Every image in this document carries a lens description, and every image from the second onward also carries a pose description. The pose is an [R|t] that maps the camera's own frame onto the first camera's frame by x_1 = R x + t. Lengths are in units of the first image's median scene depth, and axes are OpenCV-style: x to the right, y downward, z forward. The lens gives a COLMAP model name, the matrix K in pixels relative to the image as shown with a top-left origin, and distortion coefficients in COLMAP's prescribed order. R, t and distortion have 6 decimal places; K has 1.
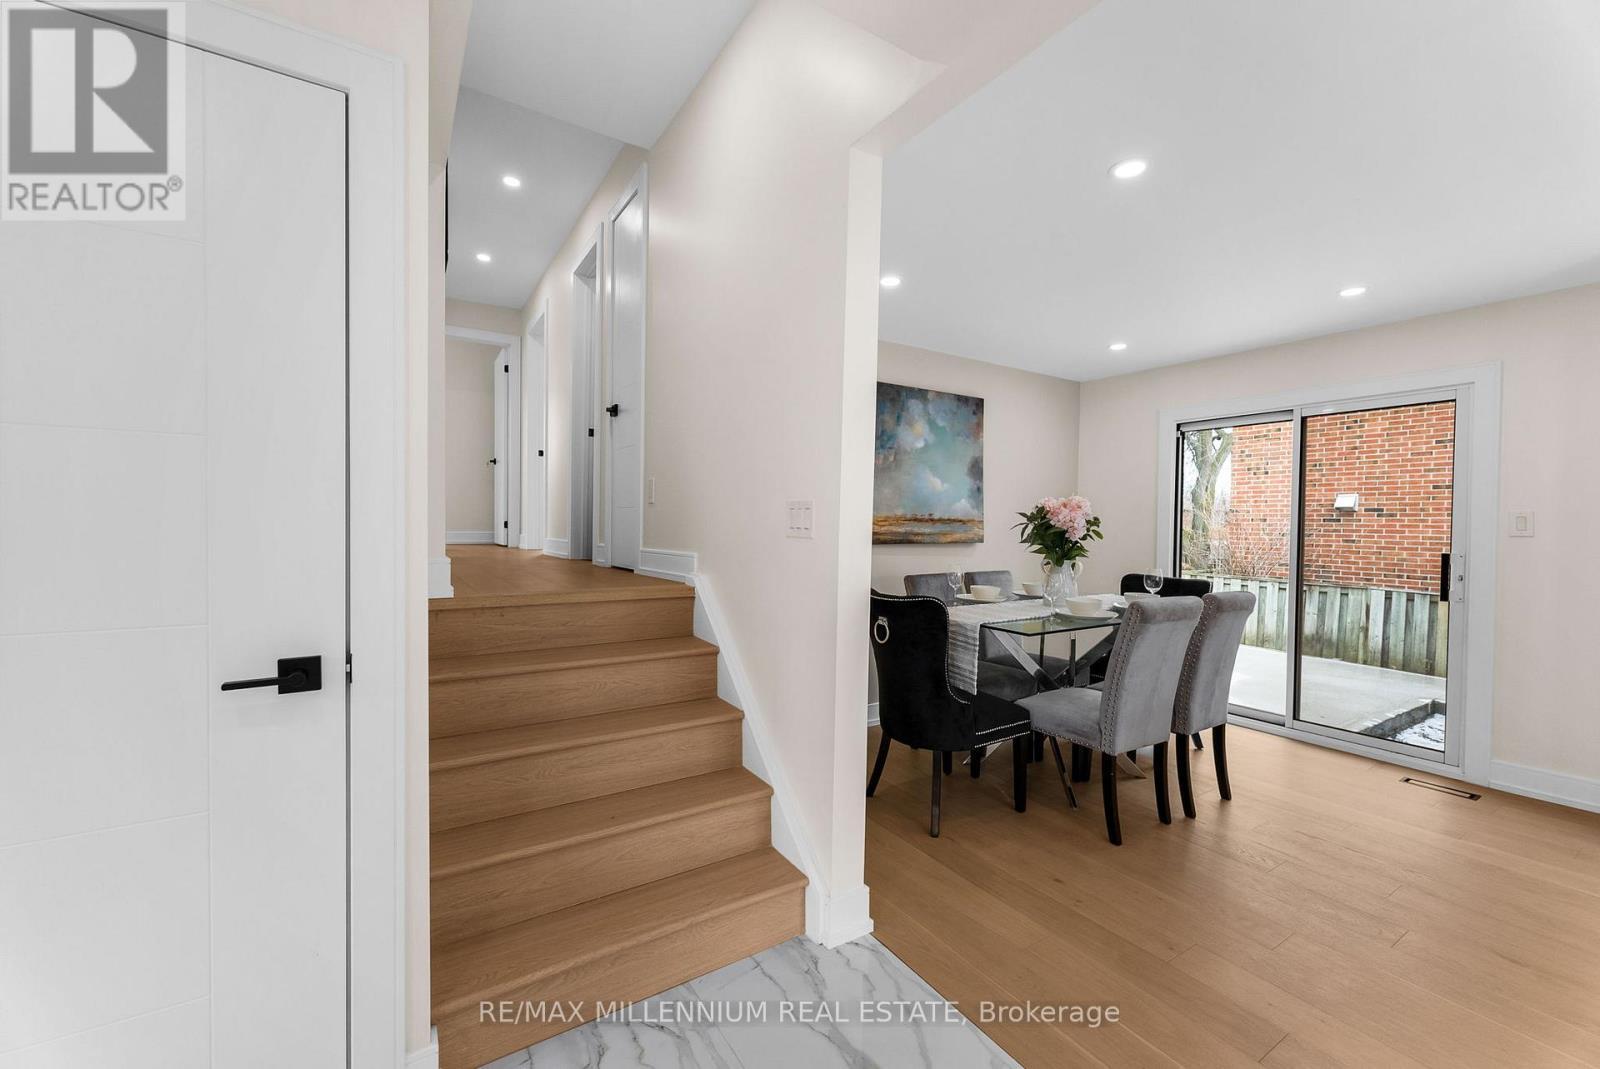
lens RADIAL K [[647.4, 0, 800.0], [0, 647.4, 534.5], [0, 0, 1]] dist [-0.001004, 0.000085]
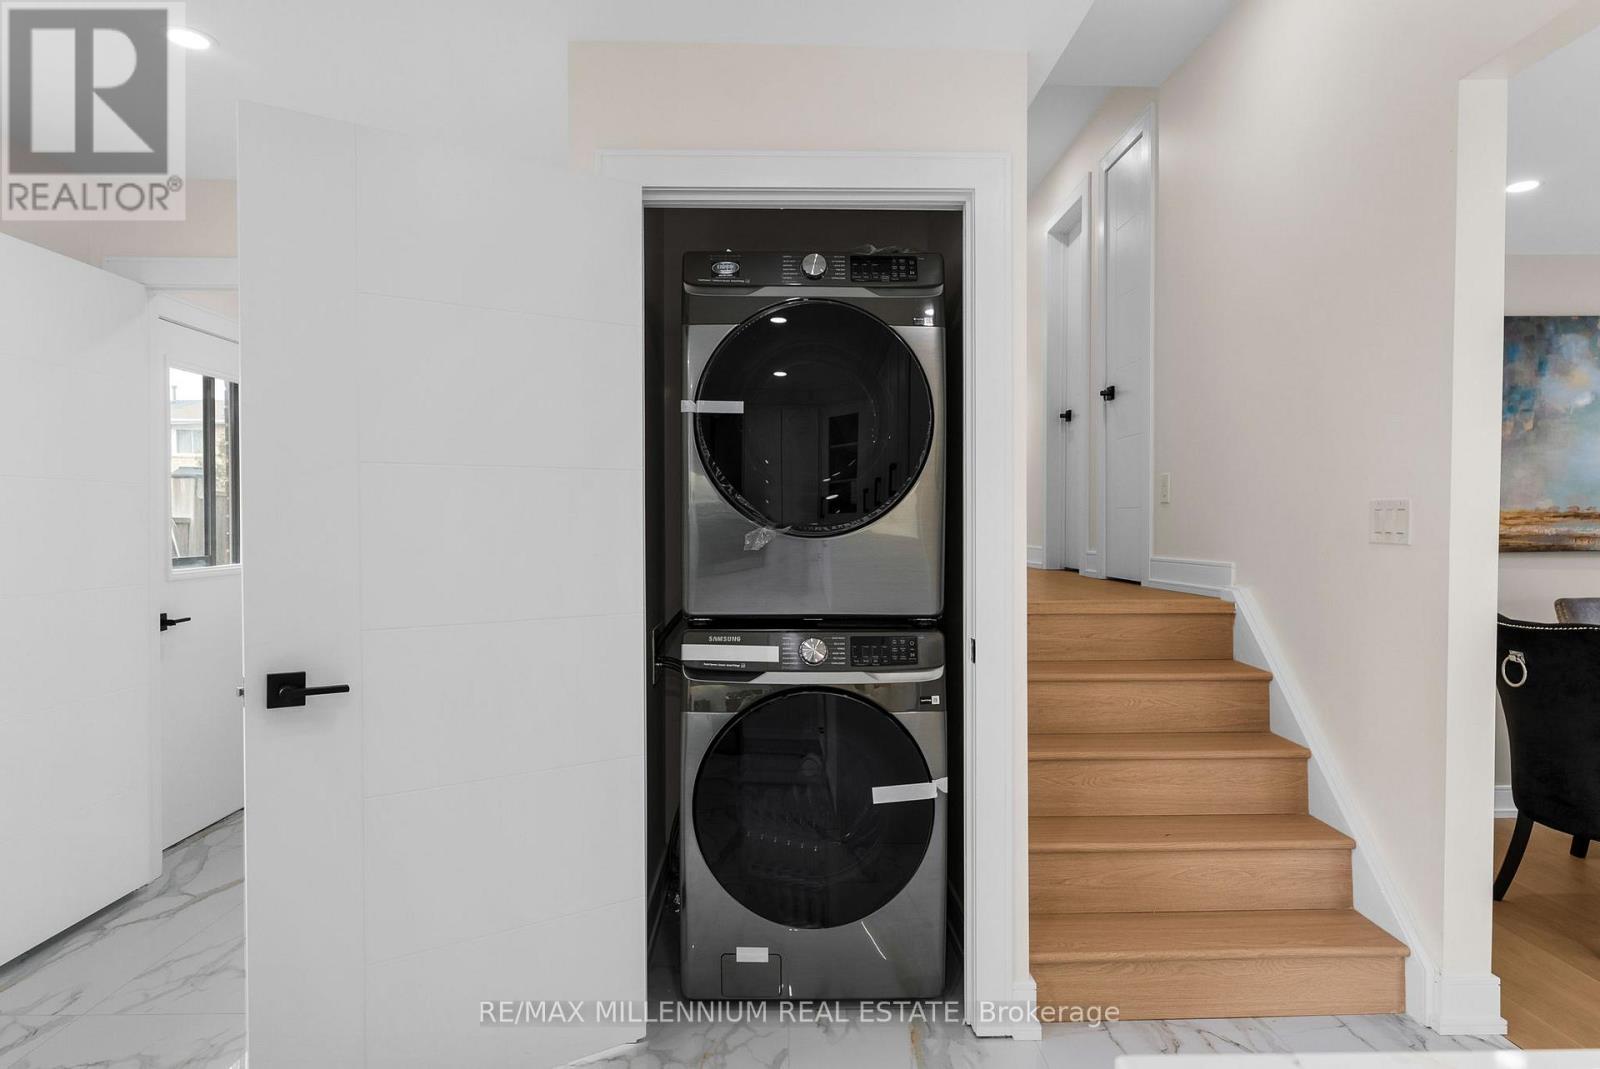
lens RADIAL K [[897.2, 0, 798.5], [0, 897.2, 530.2], [0, 0, 1]] dist [-0.001909, 0.000535]
pose [[0.855030, -0.010160, -0.518479, -0.030029], [0.005781, 0.999933, -0.010060, -0.003247], [0.518546, 0.005604, 0.855031, -0.220372]]
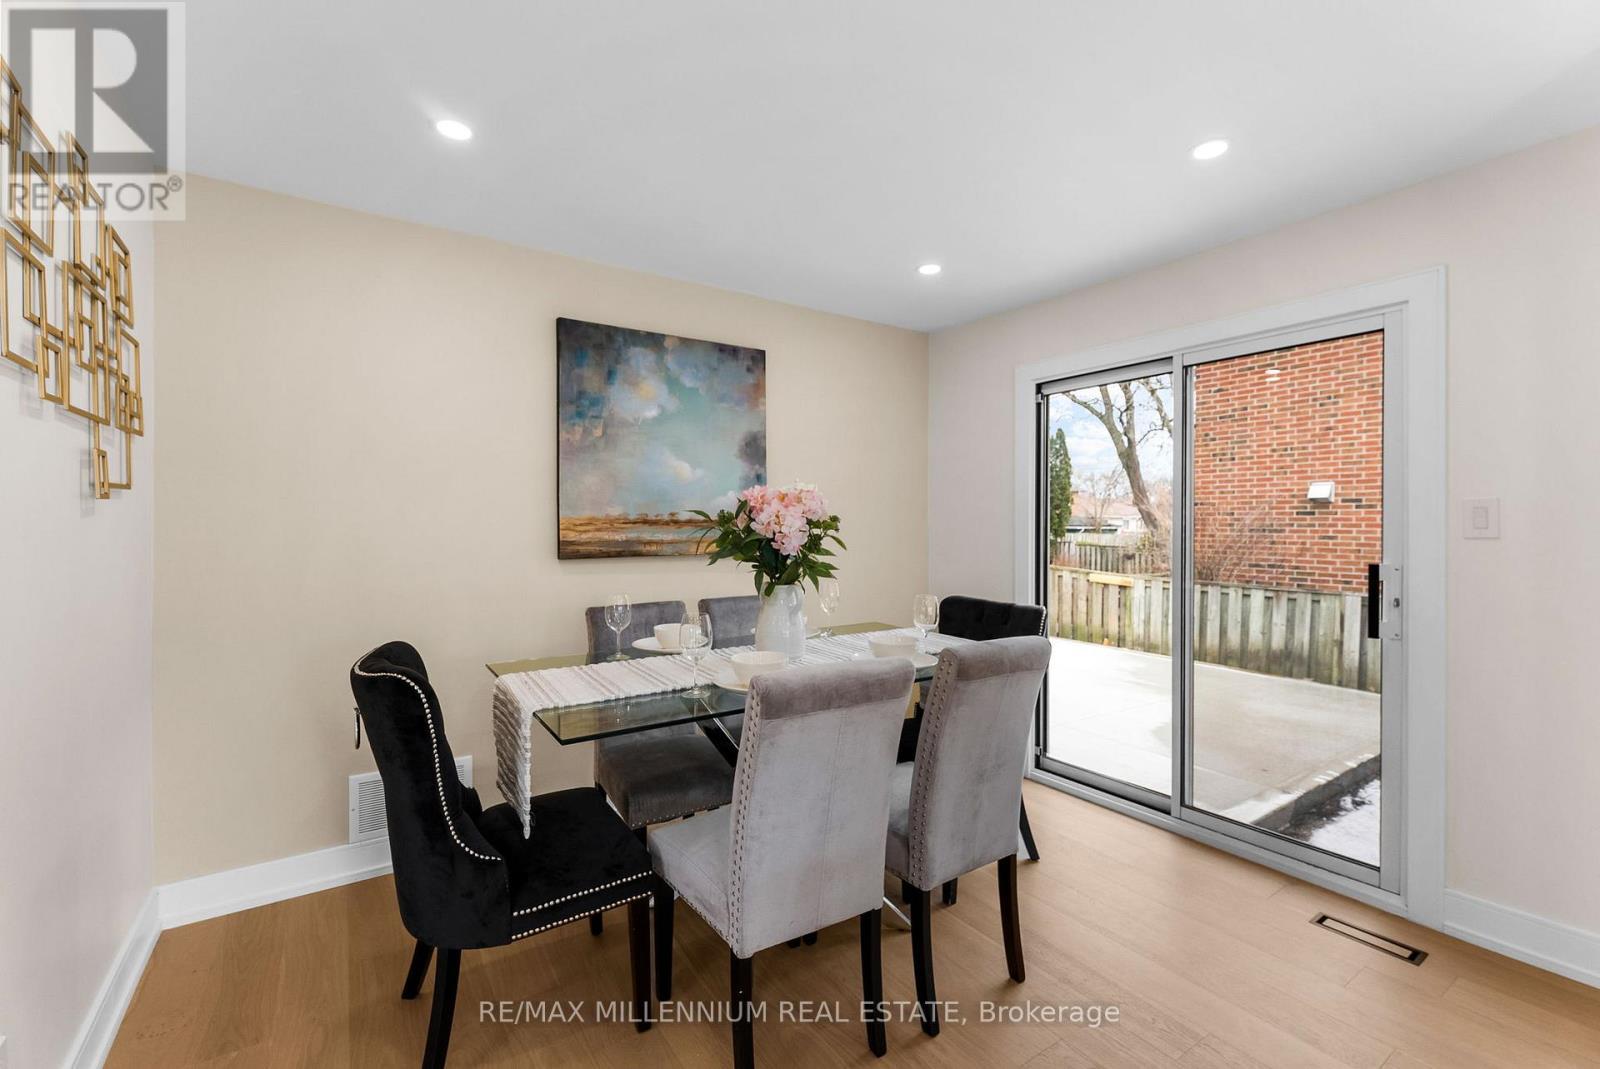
lens RADIAL K [[694.9, 0, 801.7], [0, 694.9, 526.7], [0, 0, 1]] dist [-0.001215, -0.000113]
pose [[0.999477, -0.013095, 0.029553, 0.367029], [0.013428, 0.999848, -0.011091, -0.008135], [-0.029403, 0.011482, 0.999502, 0.289976]]
